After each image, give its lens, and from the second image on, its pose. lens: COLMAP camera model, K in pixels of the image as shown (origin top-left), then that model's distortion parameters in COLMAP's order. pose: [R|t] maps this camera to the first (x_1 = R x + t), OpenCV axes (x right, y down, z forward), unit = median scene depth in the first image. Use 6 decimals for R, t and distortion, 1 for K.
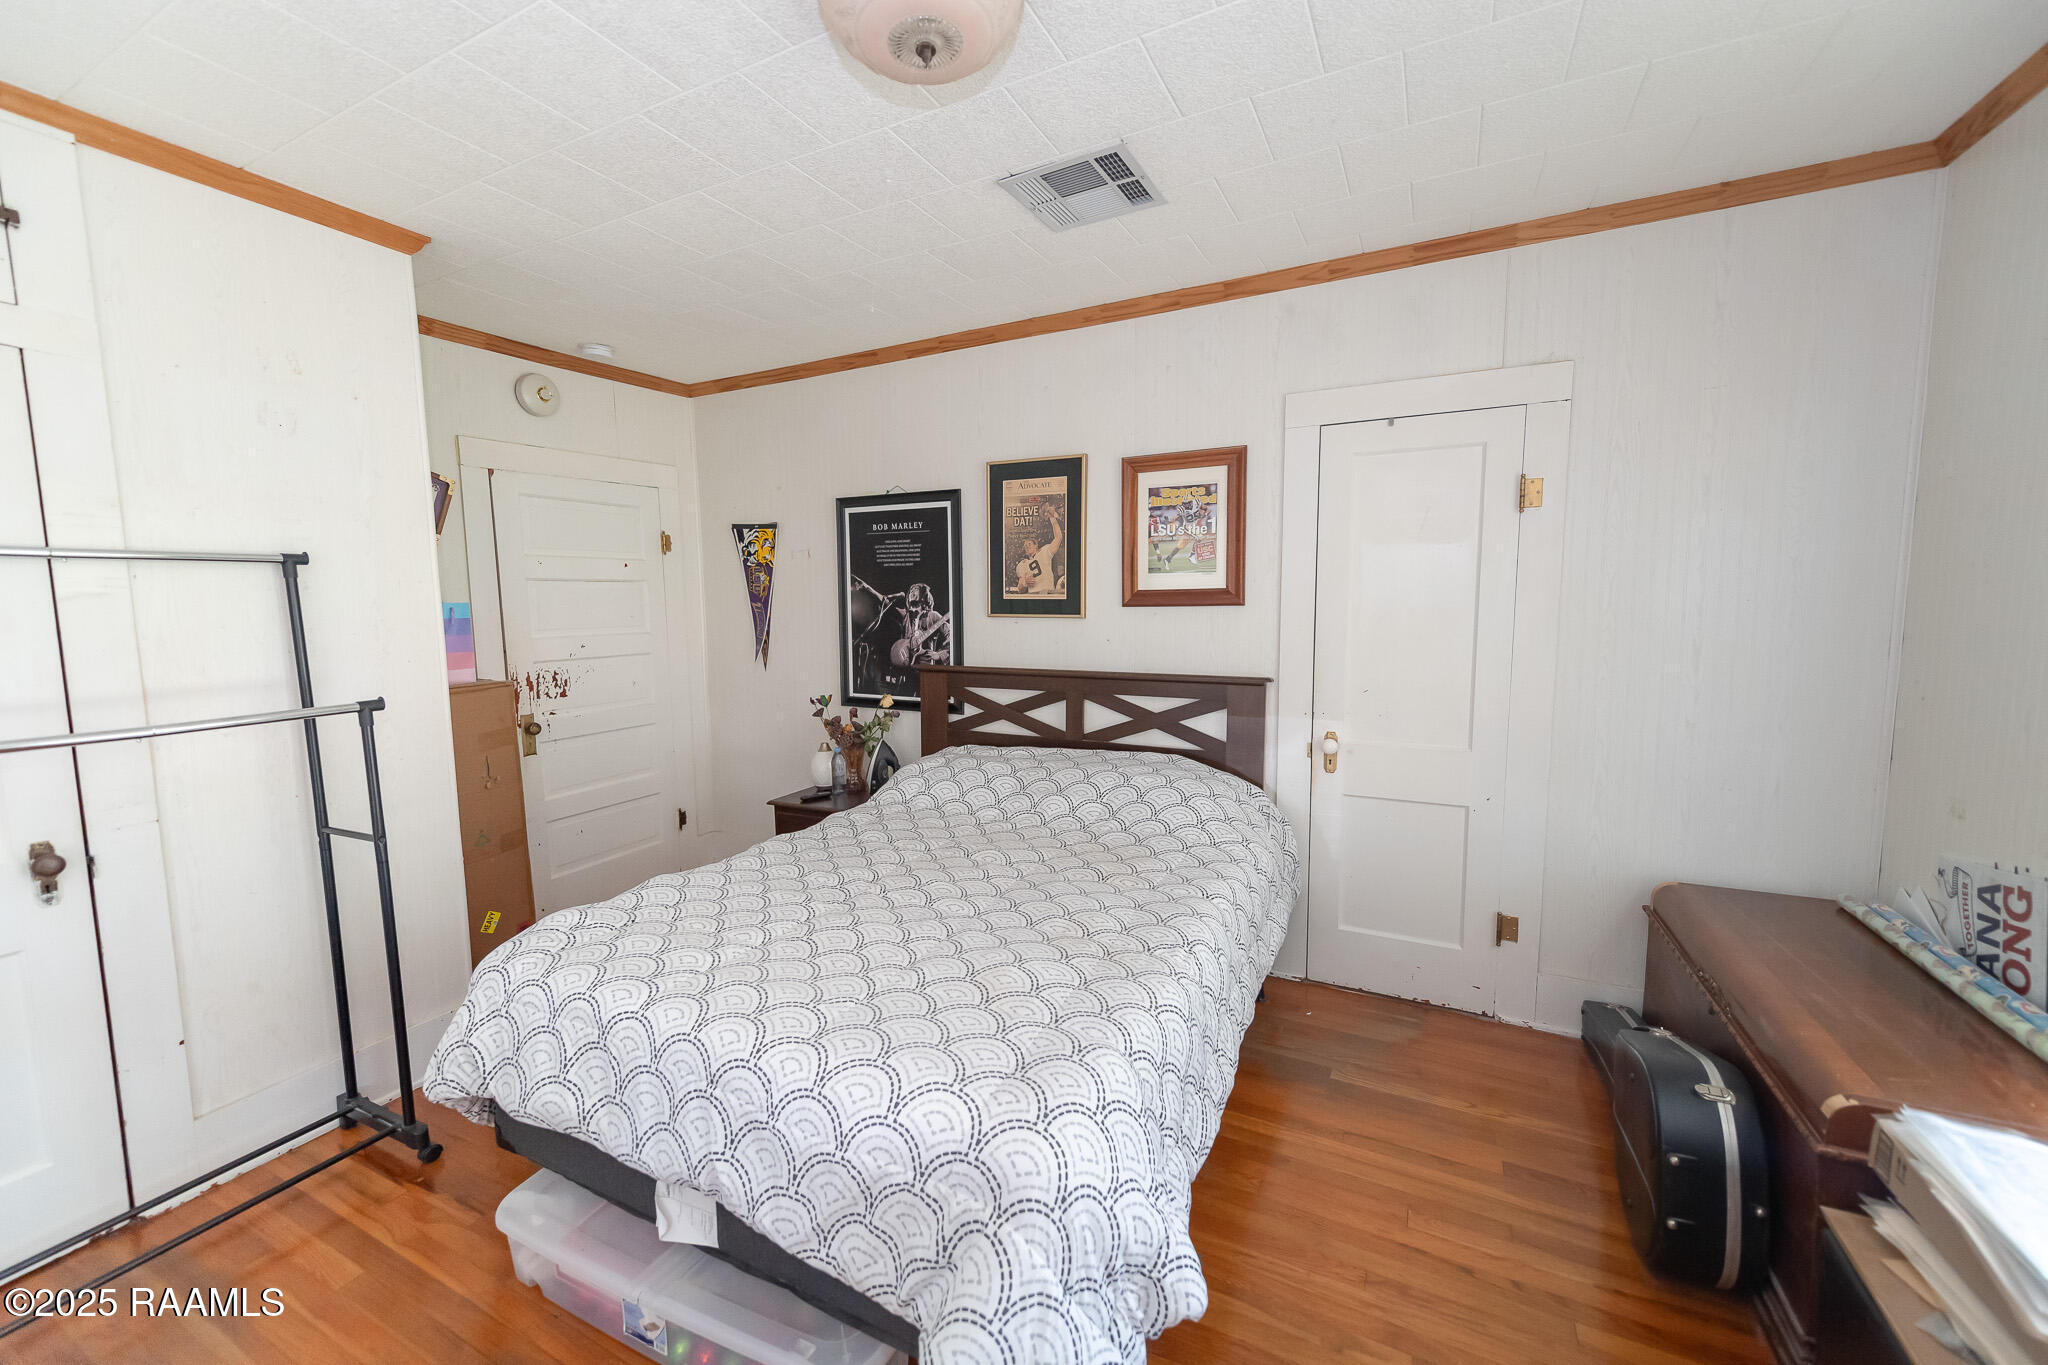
lens RADIAL K [[805.8, 0, 1019.0], [0, 805.8, 679.0], [0, 0, 1]] dist [0.006228, -0.000432]
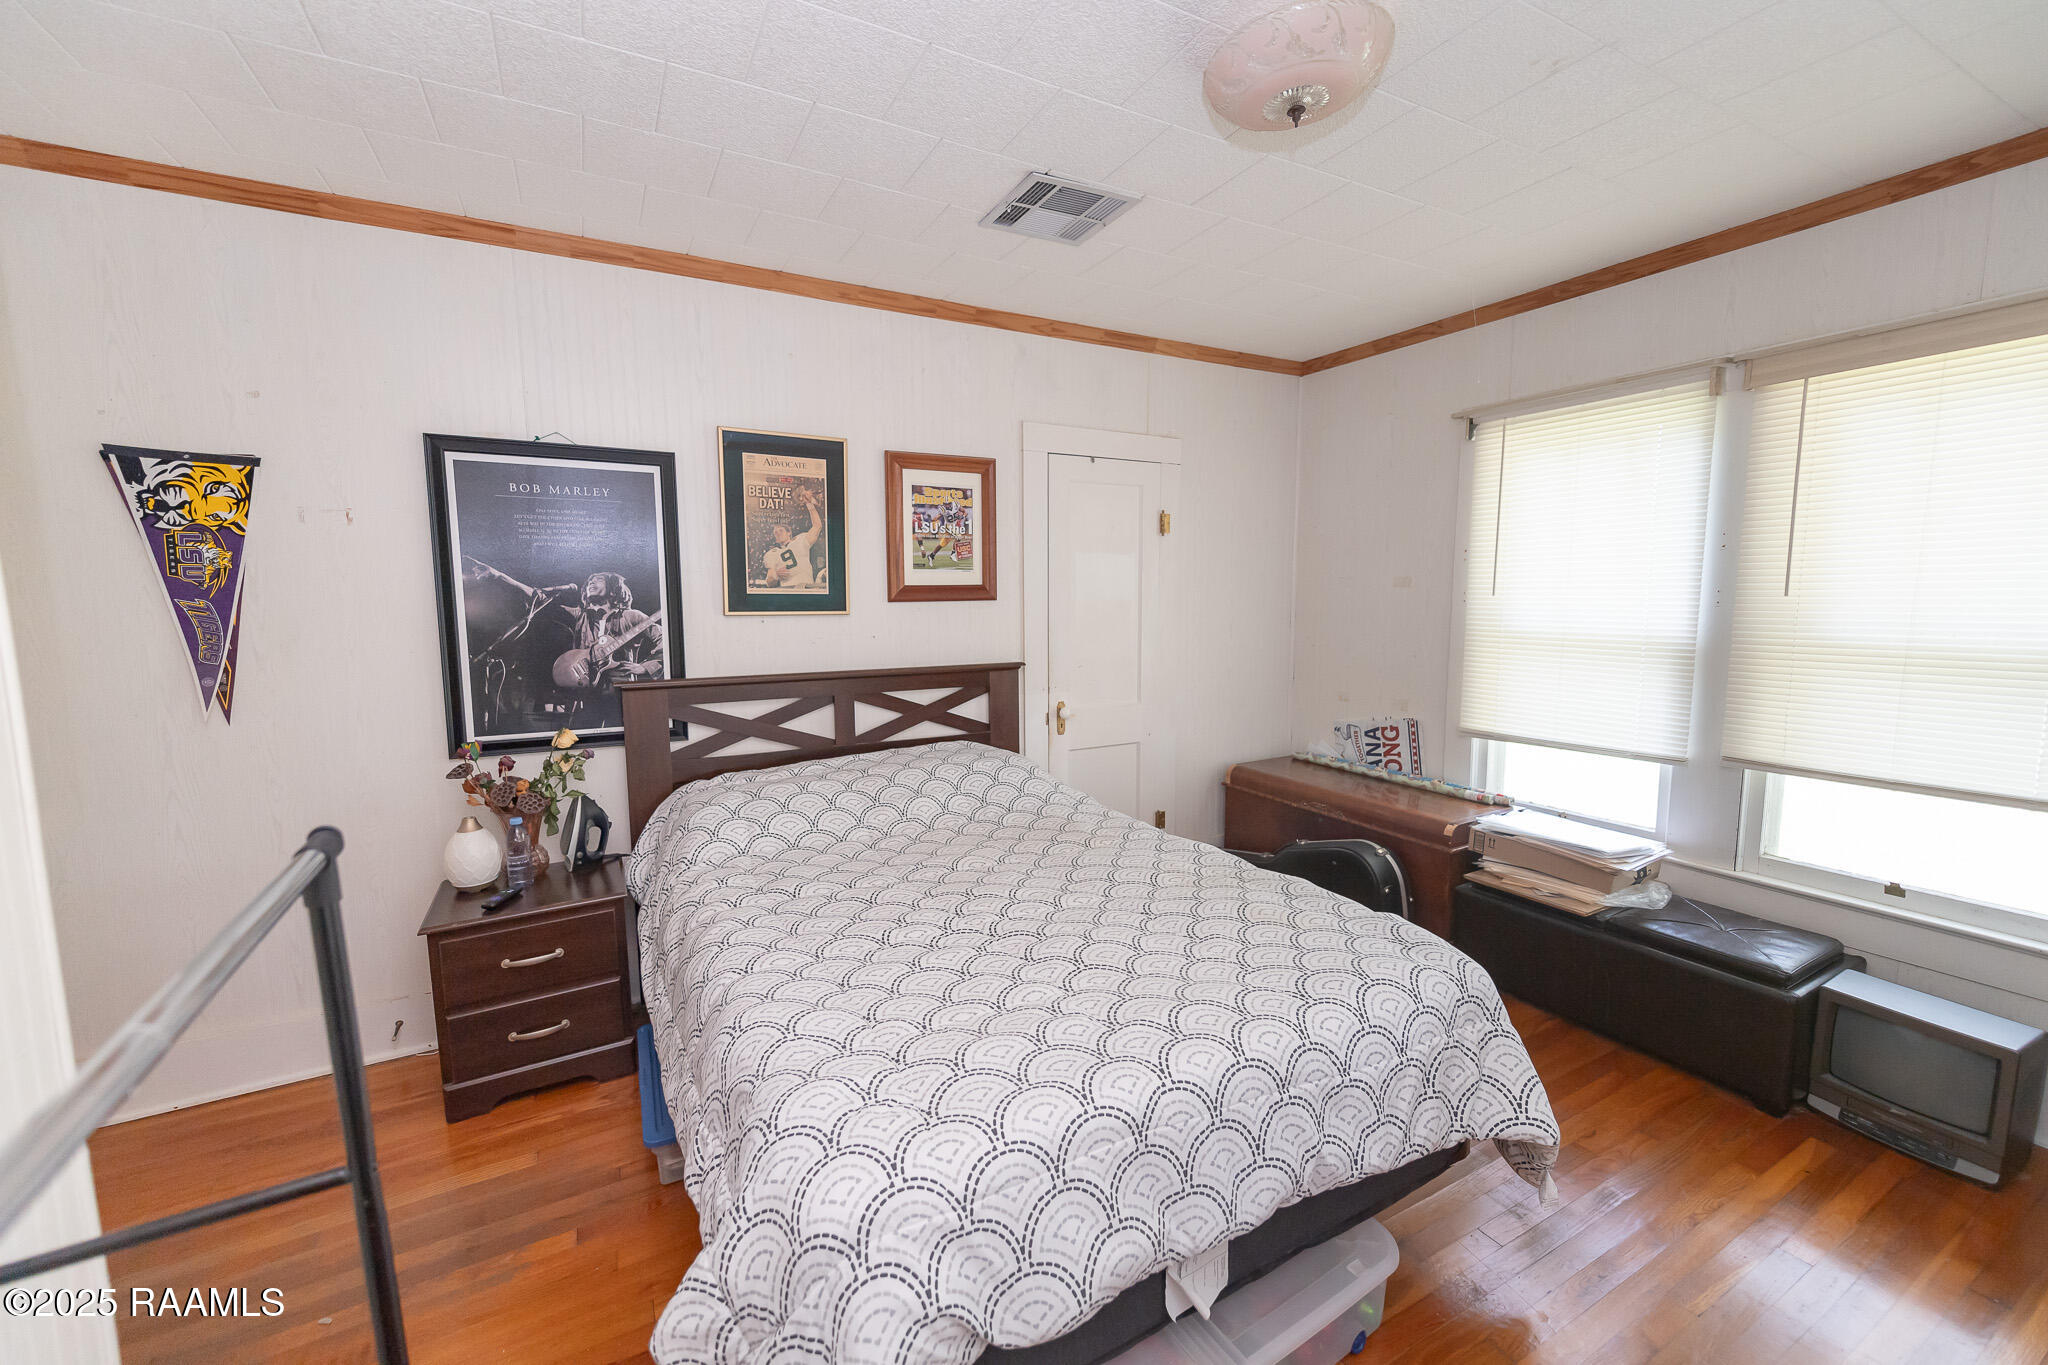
lens RADIAL K [[805.8, 0, 1019.0], [0, 805.8, 679.0], [0, 0, 1]] dist [0.006228, -0.000432]
pose [[0.560506, -0.082034, 0.824077, -0.580046], [0.083063, 0.995633, 0.042615, -0.023943], [-0.823974, 0.044564, 0.564872, 0.305794]]
